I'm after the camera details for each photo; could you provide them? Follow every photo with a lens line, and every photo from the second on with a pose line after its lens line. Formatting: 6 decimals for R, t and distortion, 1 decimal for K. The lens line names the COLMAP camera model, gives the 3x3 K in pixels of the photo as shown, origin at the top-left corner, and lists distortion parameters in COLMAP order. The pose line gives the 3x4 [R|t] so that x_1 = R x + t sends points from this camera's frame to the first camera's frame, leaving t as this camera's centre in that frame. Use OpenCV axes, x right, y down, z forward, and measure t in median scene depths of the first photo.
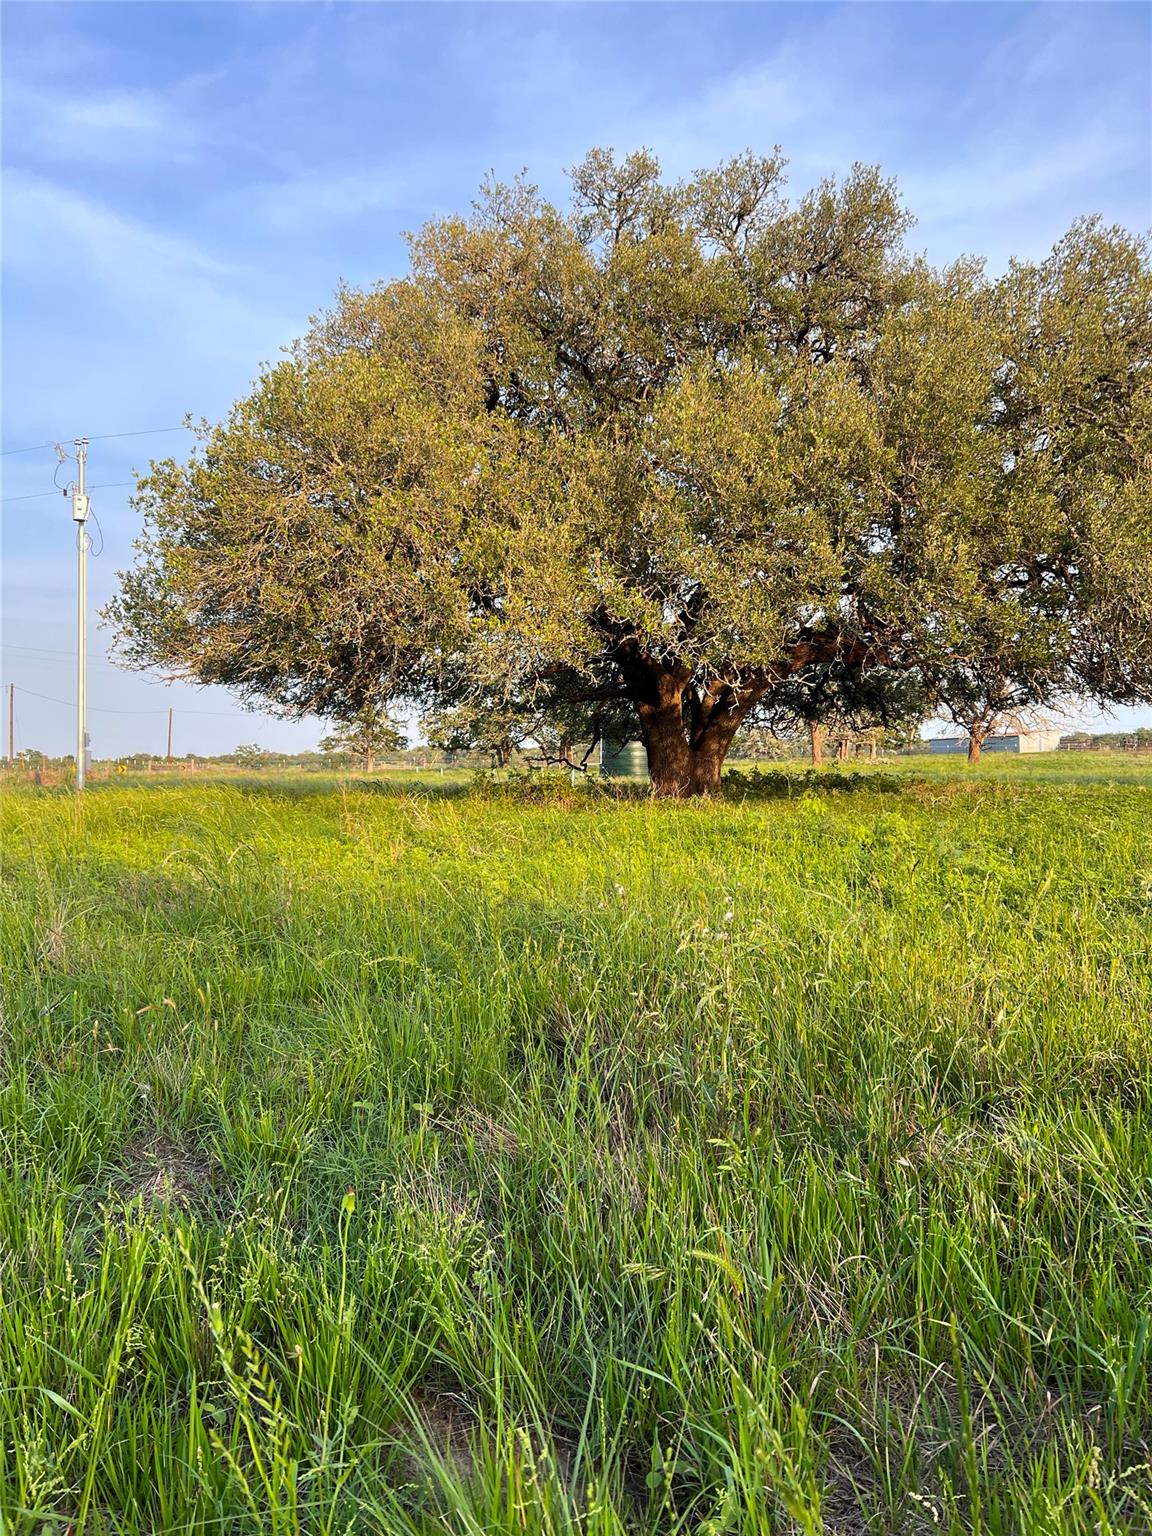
lens RADIAL K [[1114.4, 0, 571.8], [0, 1114.4, 776.9], [0, 0, 1]] dist [0.020183, -0.039211]
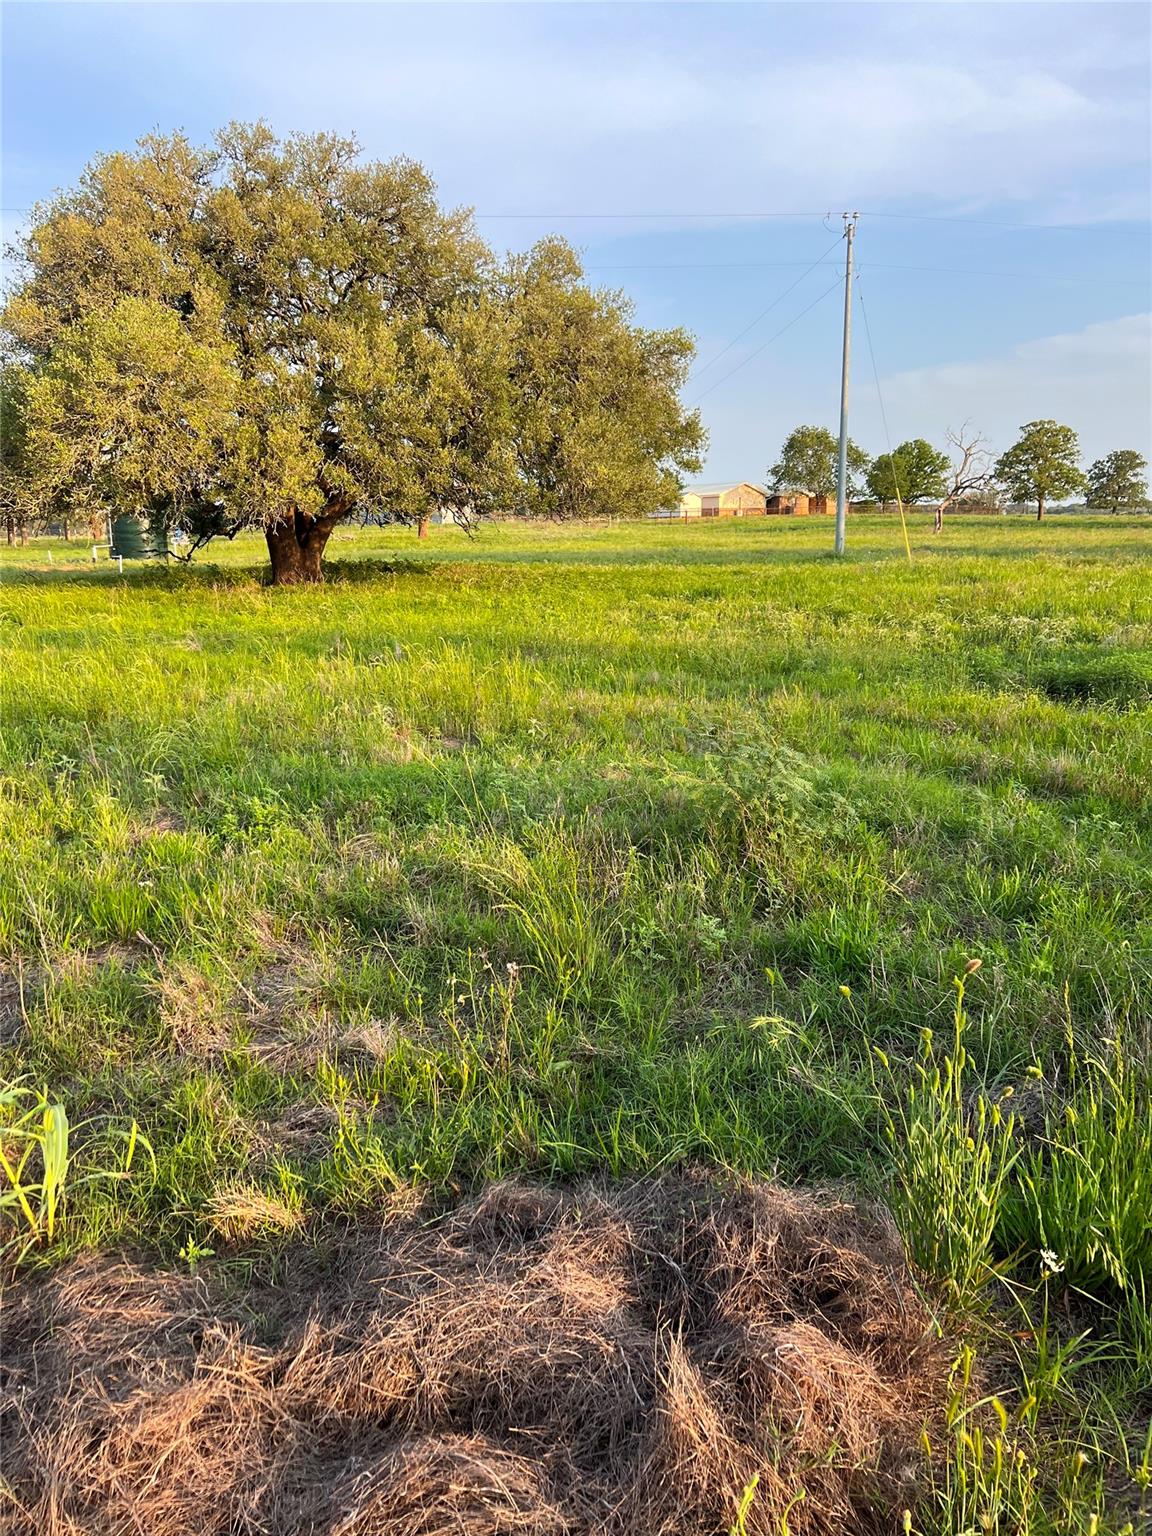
lens RADIAL K [[1114.4, 0, 564.7], [0, 1114.4, 772.4], [0, 0, 1]] dist [0.020183, -0.039211]
pose [[0.867618, -0.108252, 0.485304, -0.470208], [0.008540, 0.979114, 0.203133, -0.042568], [-0.497158, -0.172098, 0.850421, -0.662439]]
